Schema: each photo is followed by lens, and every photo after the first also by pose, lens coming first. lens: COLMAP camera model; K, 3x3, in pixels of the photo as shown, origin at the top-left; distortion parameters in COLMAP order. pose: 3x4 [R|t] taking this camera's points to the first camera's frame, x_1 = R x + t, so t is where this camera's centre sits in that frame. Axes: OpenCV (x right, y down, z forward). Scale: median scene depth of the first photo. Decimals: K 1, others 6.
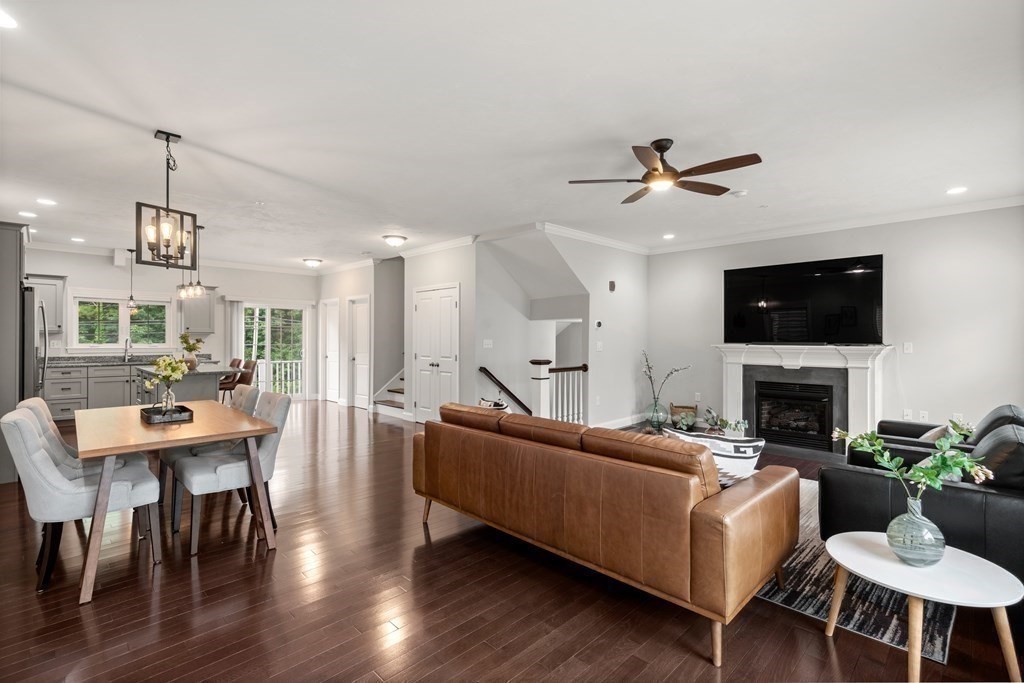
lens RADIAL K [[471.0, 0, 519.5], [0, 471.0, 340.5], [0, 0, 1]] dist [-0.004374, -0.000094]
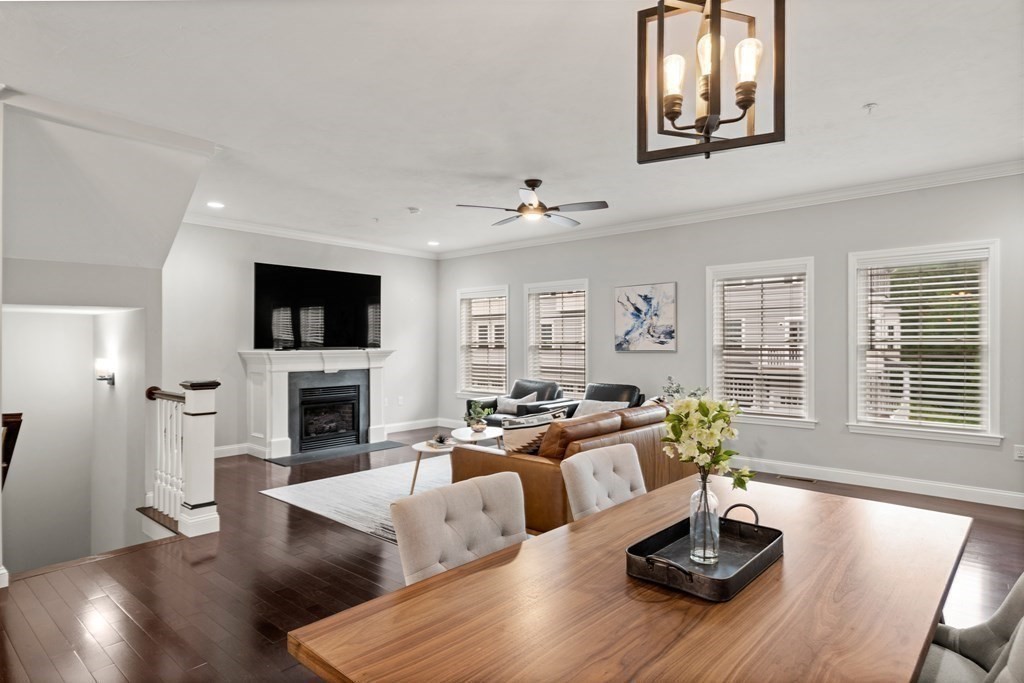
lens RADIAL K [[557.9, 0, 518.5], [0, 557.9, 338.6], [0, 0, 1]] dist [0.014098, 0.001582]
pose [[-0.053057, 0.007598, 0.998563, -0.627257], [-0.000064, 0.999971, -0.007612, -0.005186], [-0.998592, -0.000468, -0.053055, 0.618225]]
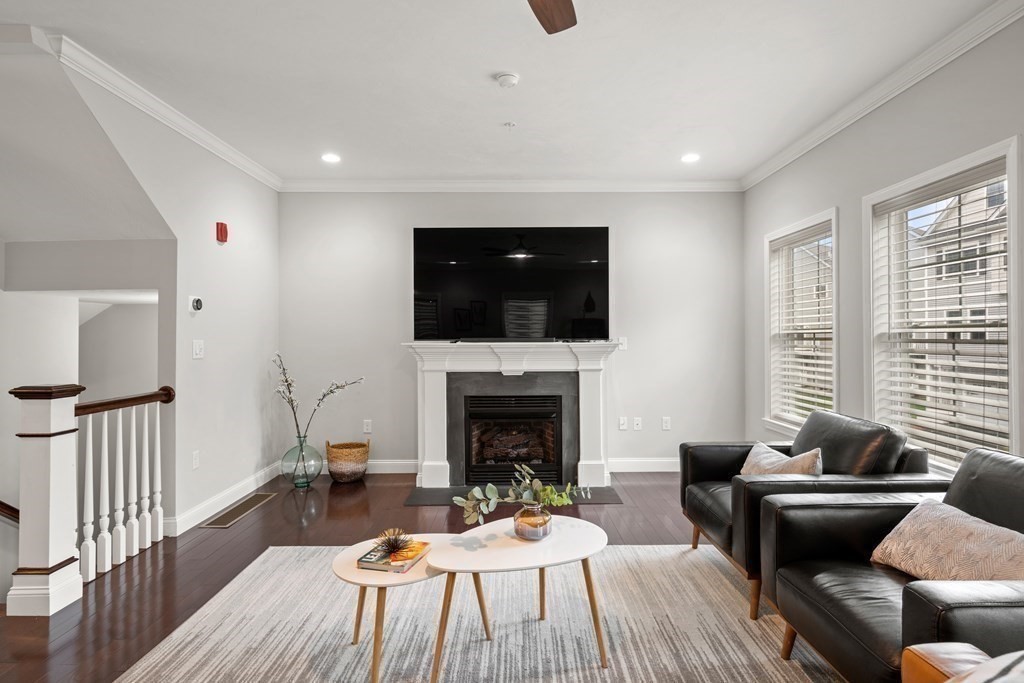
lens RADIAL K [[557.9, 0, 513.6], [0, 557.9, 337.1], [0, 0, 1]] dist [0.014098, 0.001582]
pose [[0.711870, -0.004123, 0.702299, -0.009226], [0.007722, 0.999968, -0.001957, 0.003981], [-0.702269, 0.006816, 0.711879, 0.377898]]
